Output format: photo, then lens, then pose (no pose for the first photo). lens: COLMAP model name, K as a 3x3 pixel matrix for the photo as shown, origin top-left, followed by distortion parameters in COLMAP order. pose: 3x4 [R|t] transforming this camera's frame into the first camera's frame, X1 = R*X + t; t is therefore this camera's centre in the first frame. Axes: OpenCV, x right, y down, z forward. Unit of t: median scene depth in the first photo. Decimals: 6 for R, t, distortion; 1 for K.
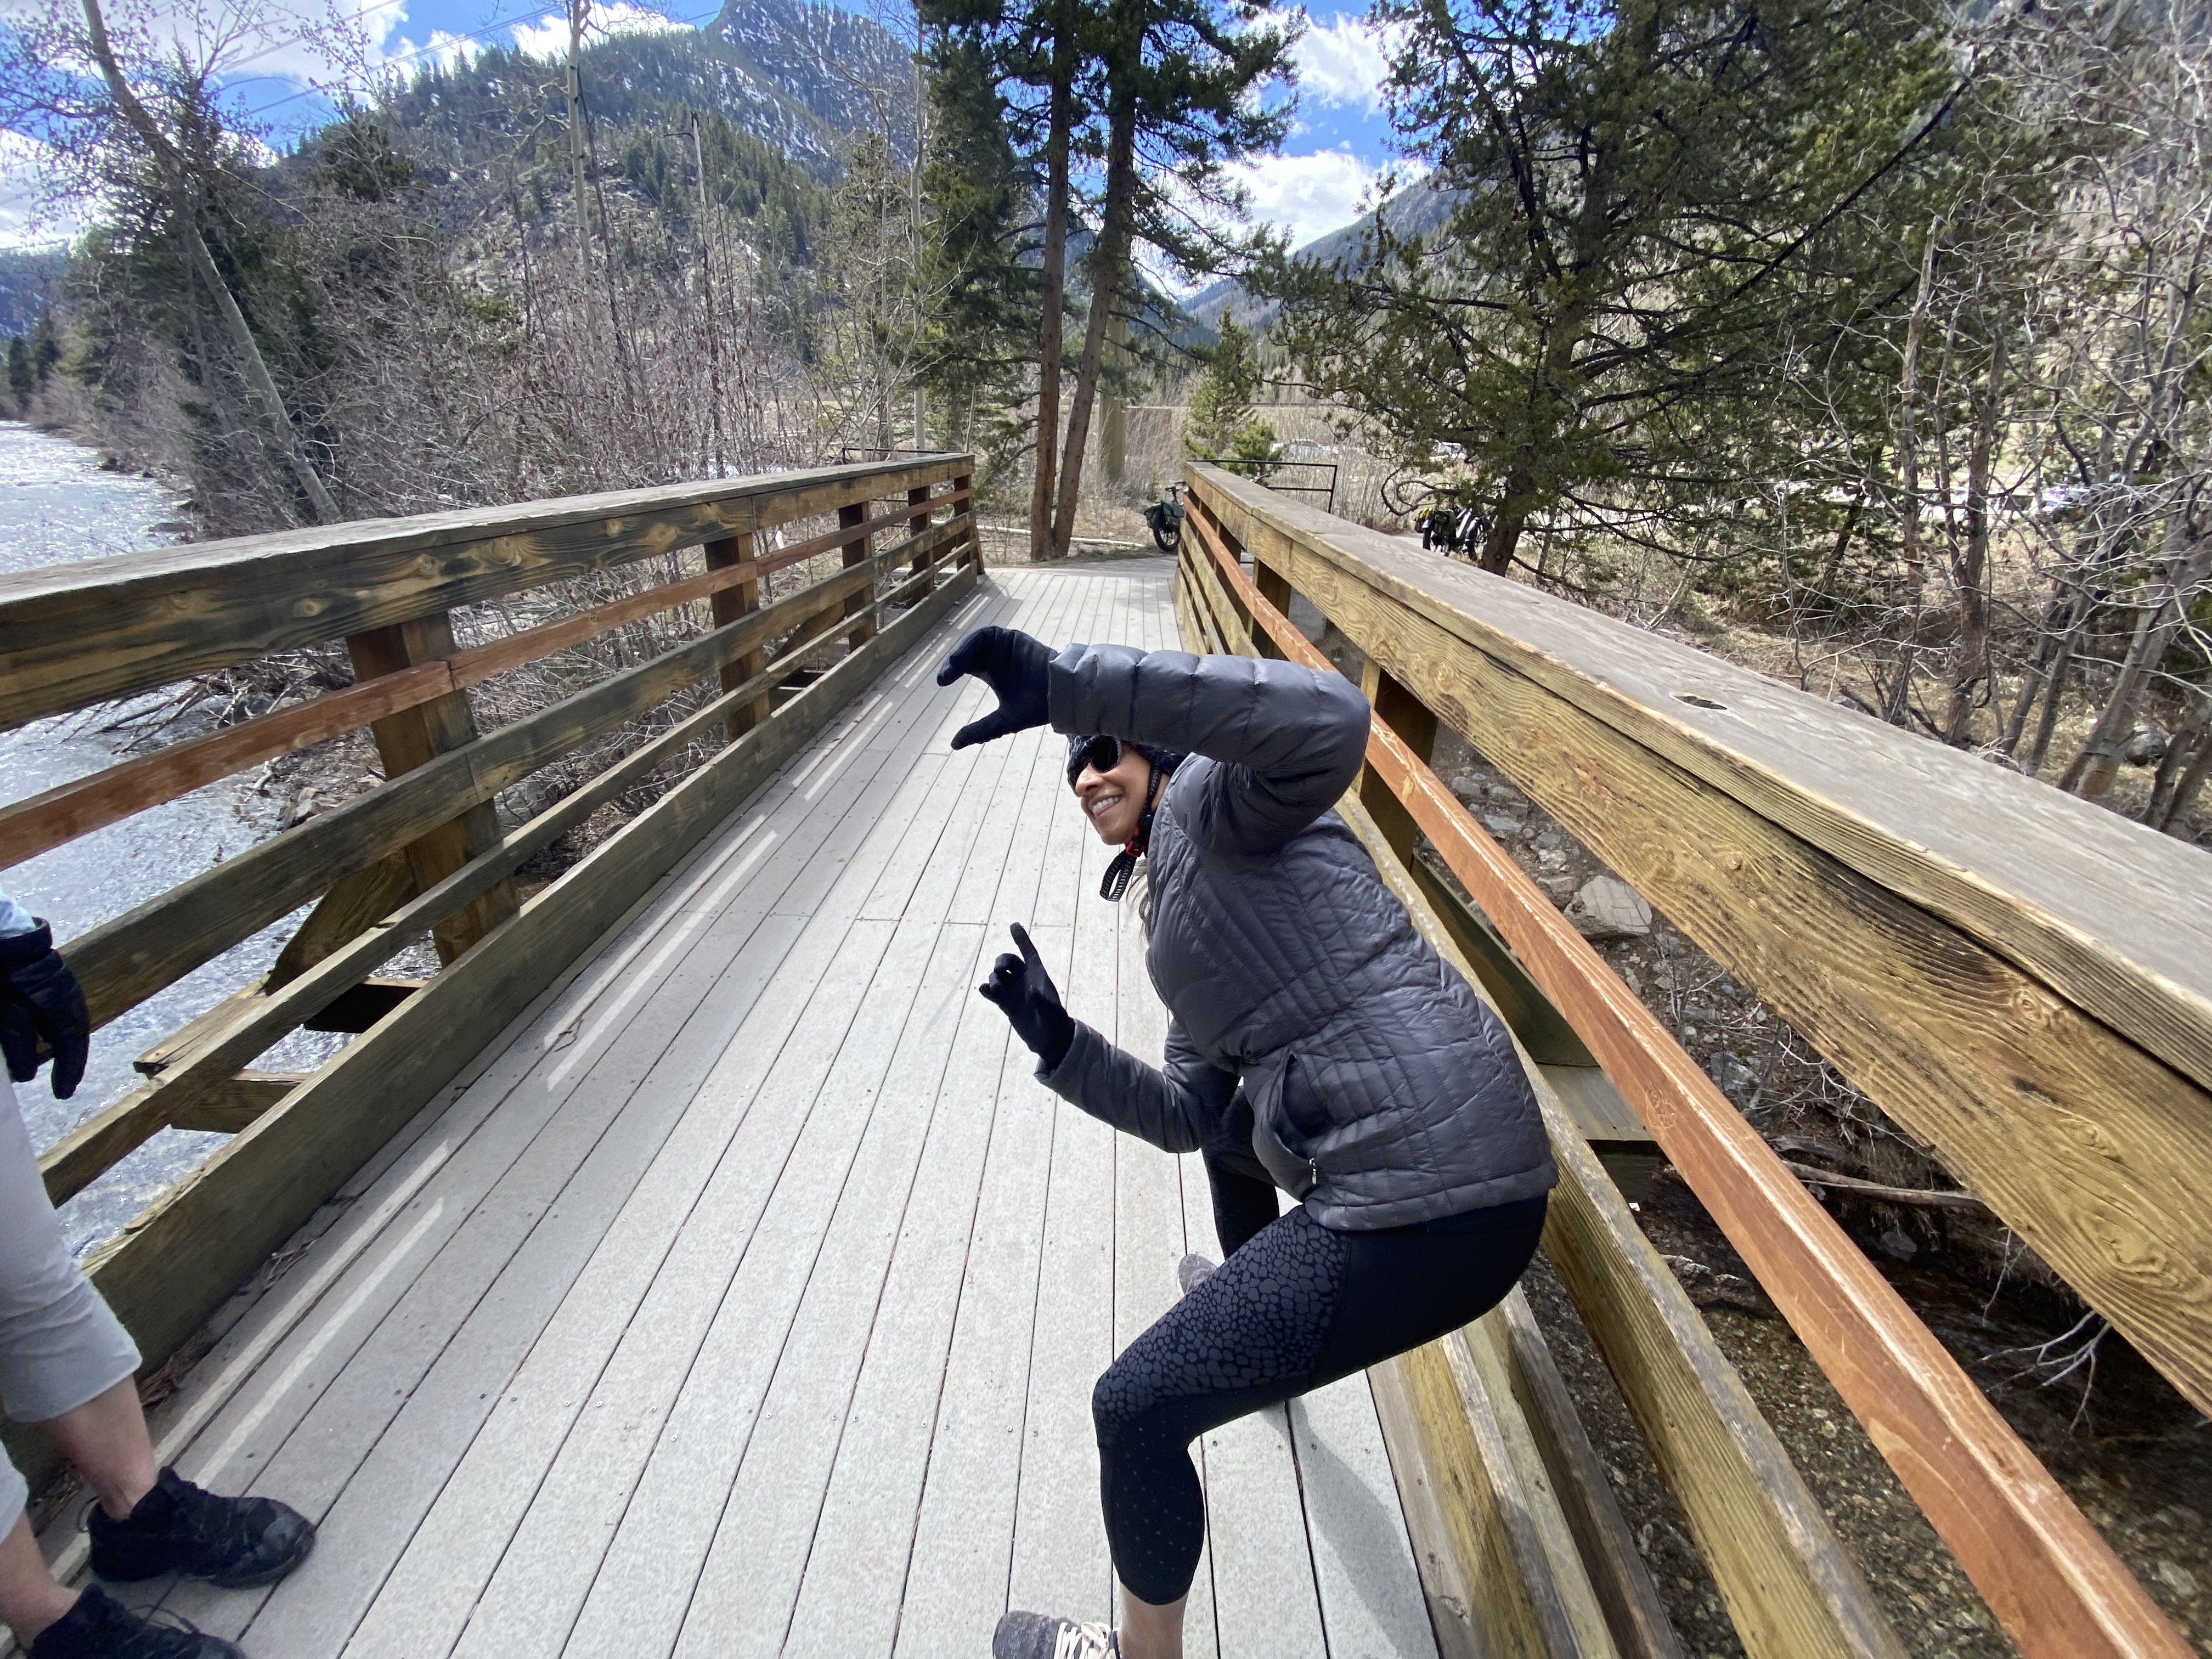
lens RADIAL K [[893.2, 0, 1096.6], [0, 893.2, 830.8], [0, 0, 1]] dist [0.014202, -0.018196]
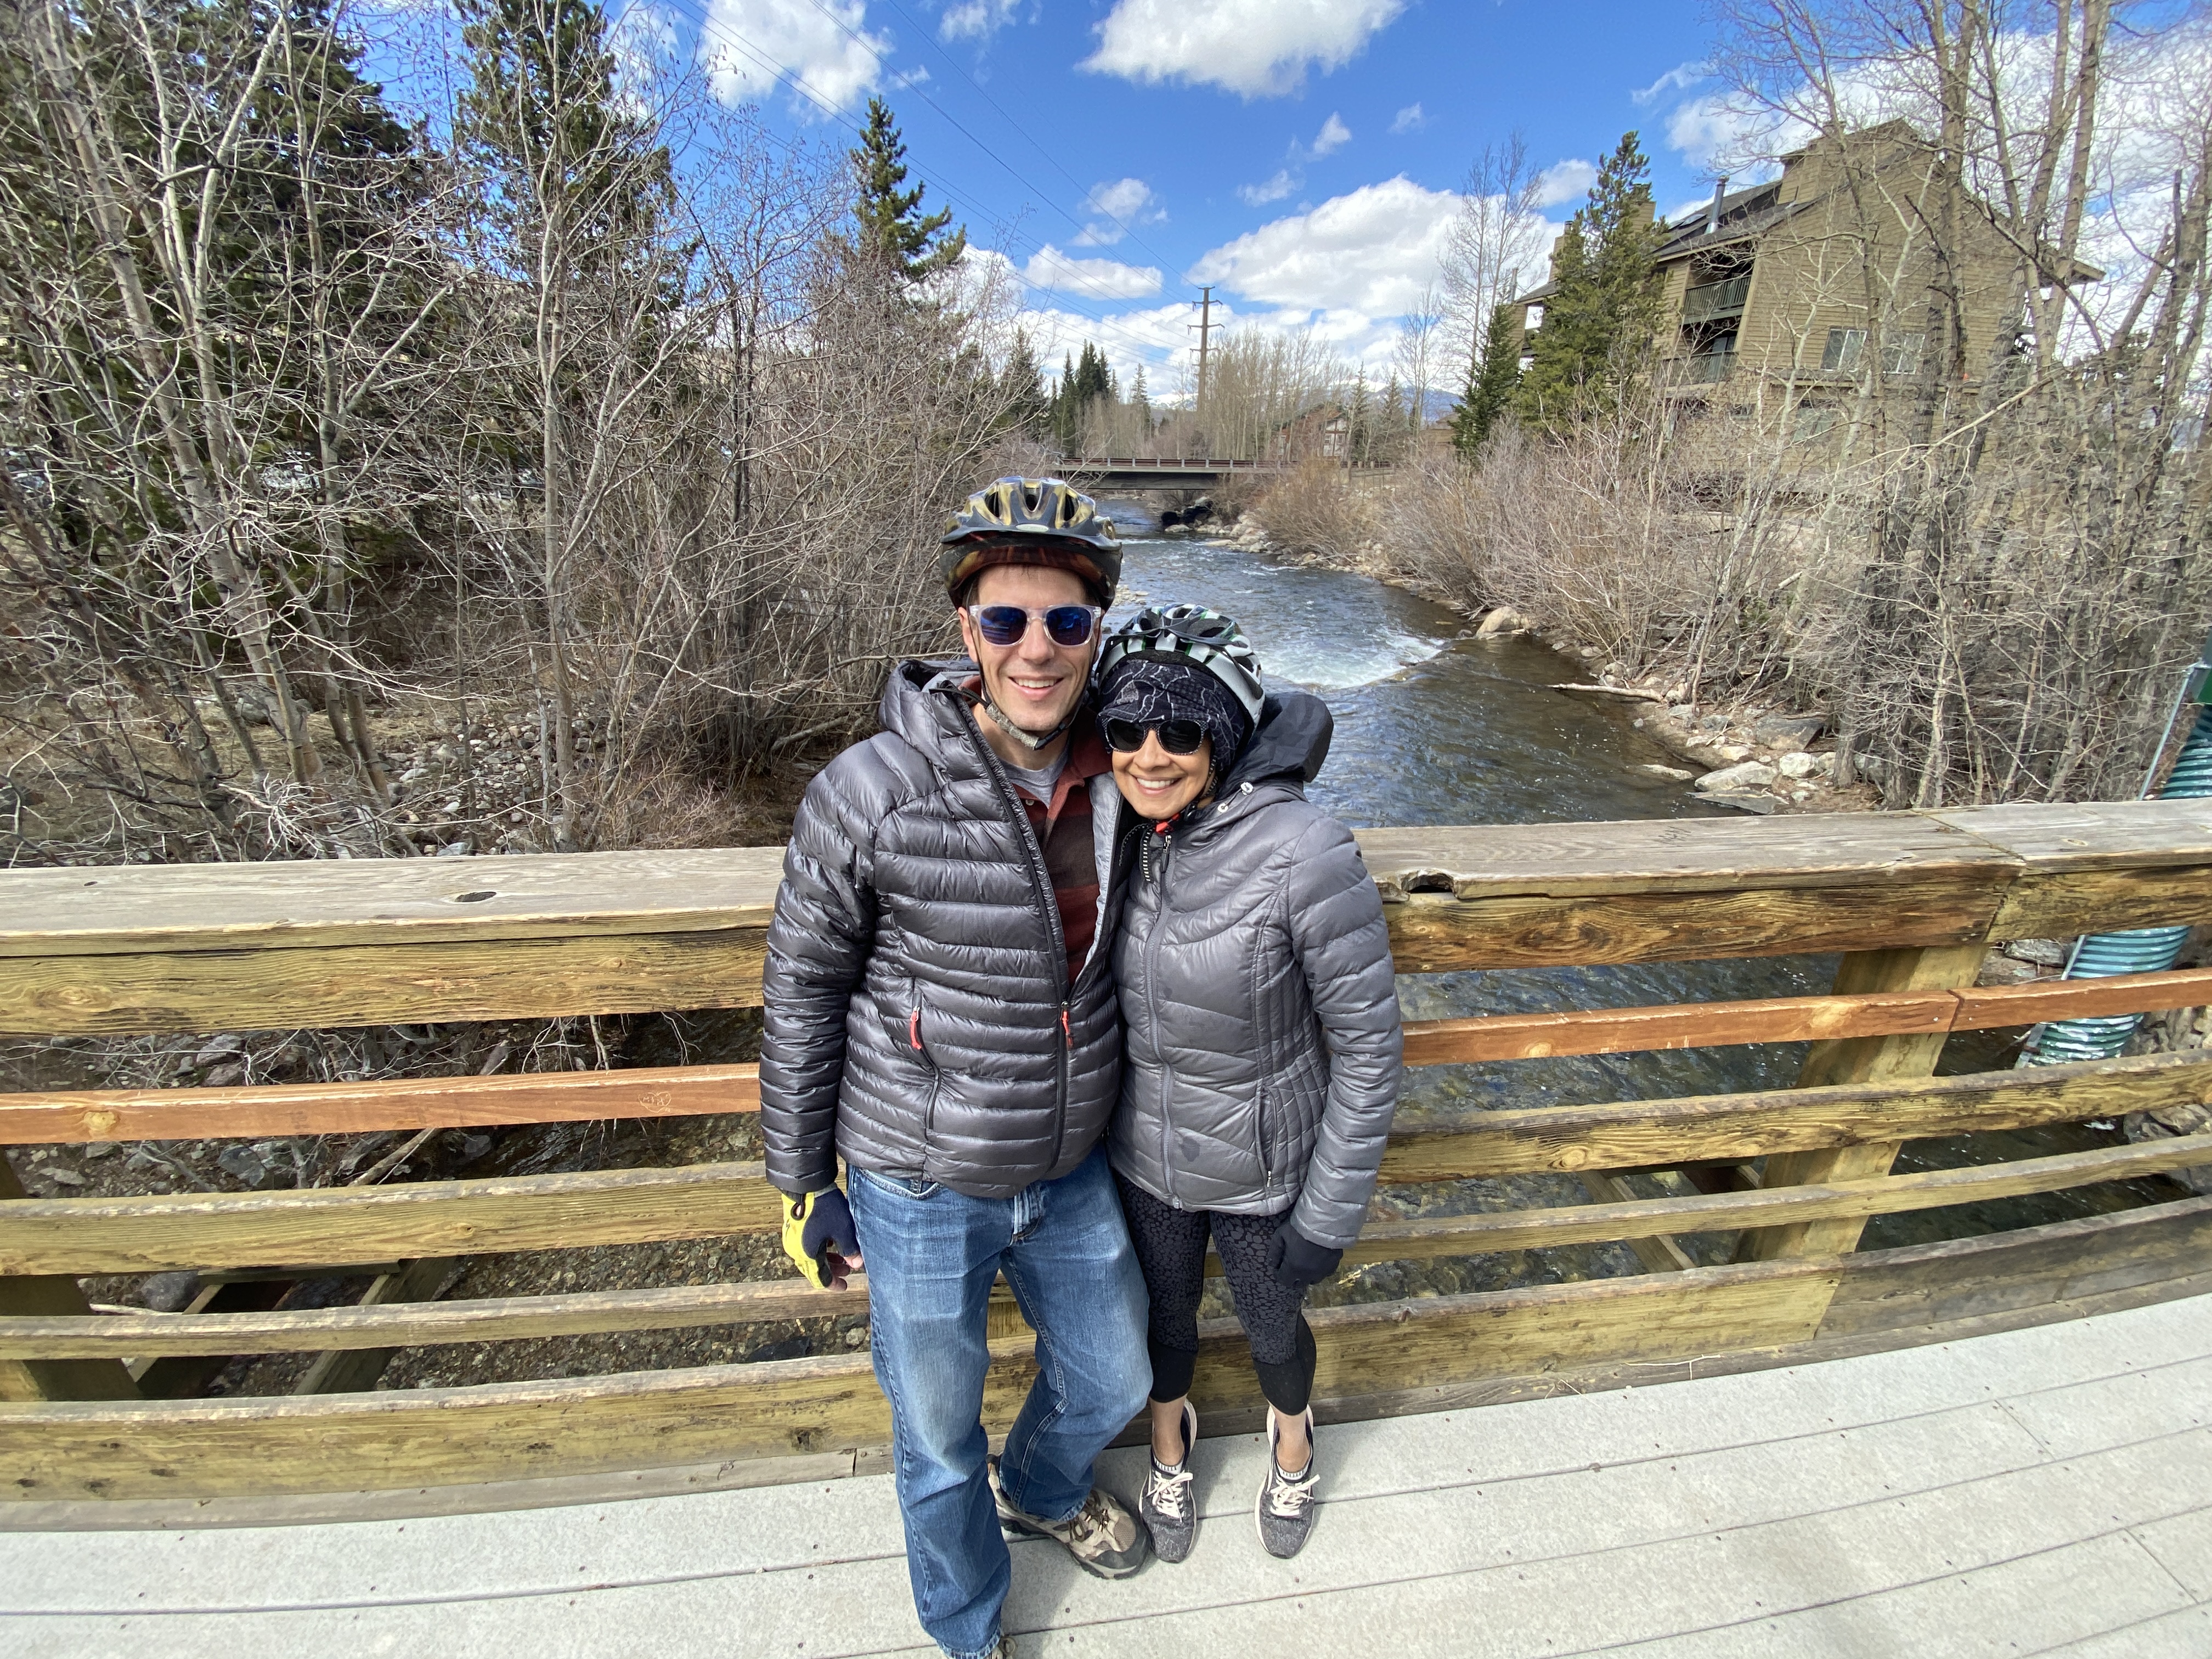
lens RADIAL K [[893.2, 0, 1096.6], [0, 893.2, 830.8], [0, 0, 1]] dist [0.014202, -0.018196]
pose [[-0.144887, -0.409883, 0.900558, -0.724066], [0.376864, 0.818696, 0.433256, -0.479623], [-0.914867, 0.402161, 0.035852, -0.004777]]
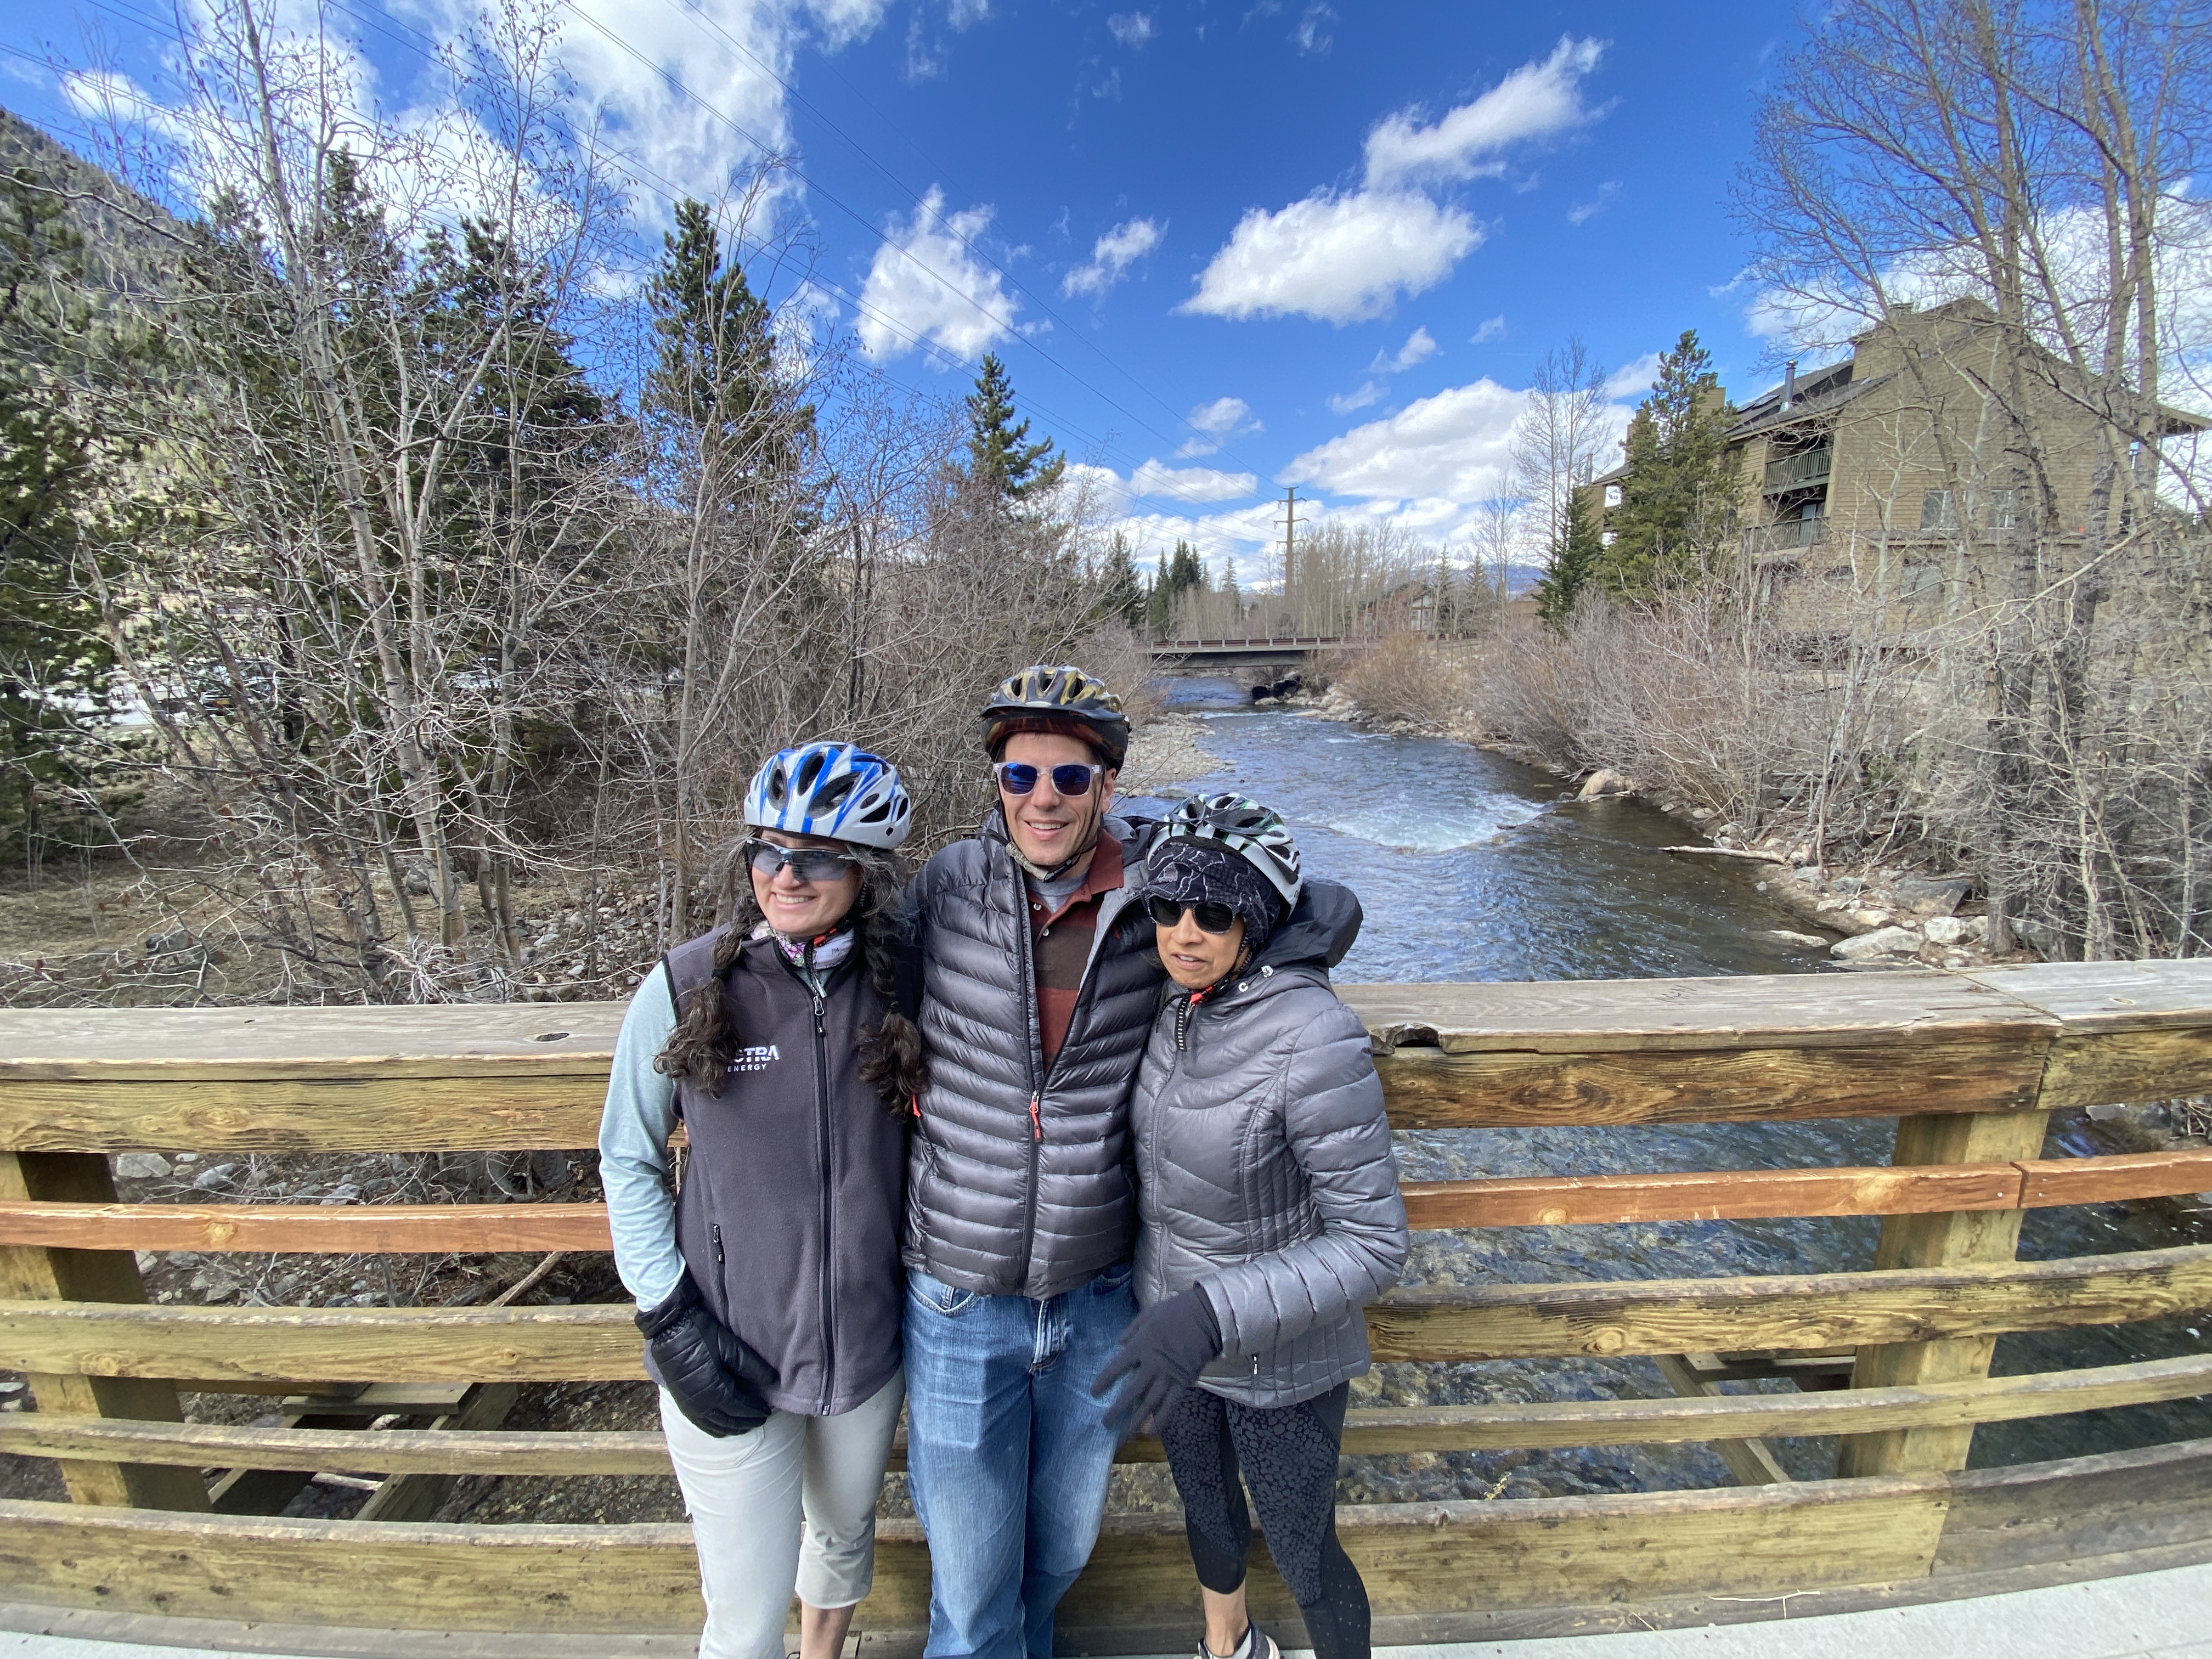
lens RADIAL K [[900.2, 0, 1101.4], [0, 900.2, 828.7], [0, 0, 1]] dist [0.013313, -0.017947]
pose [[-0.042487, -0.233179, 0.971505, -0.906730], [0.415203, 0.880318, 0.229450, -0.446294], [-0.908736, 0.413120, 0.059415, -0.183717]]
